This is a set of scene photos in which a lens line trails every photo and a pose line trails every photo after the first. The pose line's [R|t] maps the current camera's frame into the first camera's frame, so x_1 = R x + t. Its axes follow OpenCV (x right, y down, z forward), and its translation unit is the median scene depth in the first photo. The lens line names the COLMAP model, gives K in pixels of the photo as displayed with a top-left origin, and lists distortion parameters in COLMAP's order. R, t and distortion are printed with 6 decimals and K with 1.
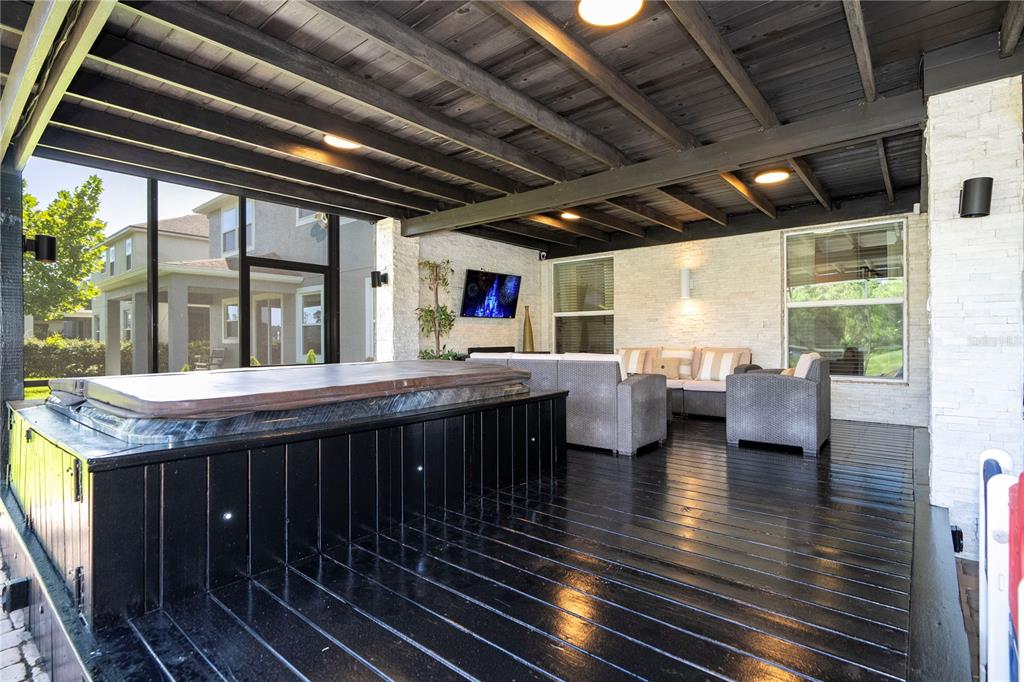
lens RADIAL K [[487.6, 0, 512.0], [0, 487.6, 341.0], [0, 0, 1]] dist [-0.001386, -0.000157]
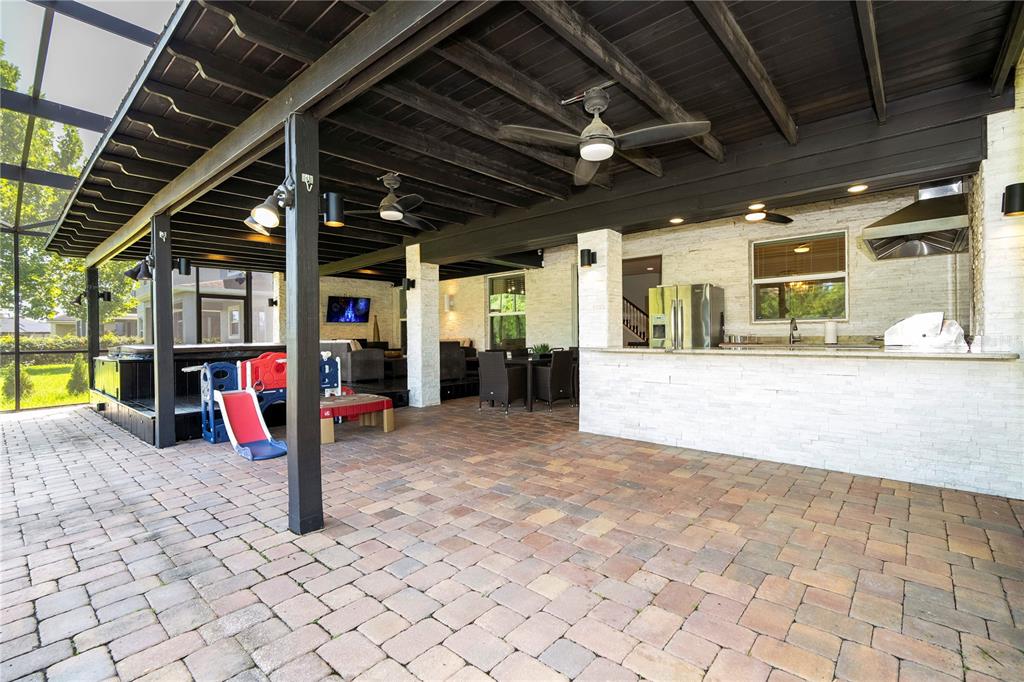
lens RADIAL K [[485.1, 0, 512.0], [0, 485.1, 341.0], [0, 0, 1]] dist [-0.001240, -0.000066]
pose [[0.998241, 0.001108, -0.059278, 0.640514], [-0.000918, 0.999994, 0.003232, 0.010989], [0.059281, -0.003172, 0.998236, -0.688468]]
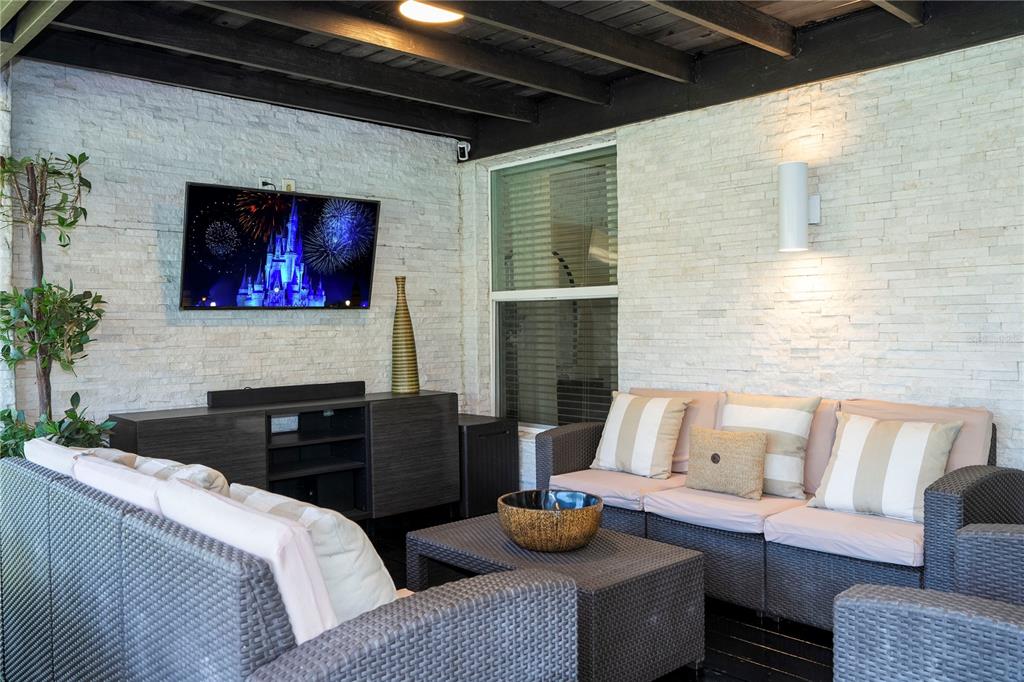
lens RADIAL K [[804.6, 0, 512.0], [0, 804.6, 341.0], [0, 0, 1]] dist [0.002774, 0.002777]
pose [[0.992851, -0.000935, -0.119356, 0.213501], [0.003093, 0.999835, 0.017893, -0.033794], [0.119320, -0.018134, 0.992690, 0.393556]]
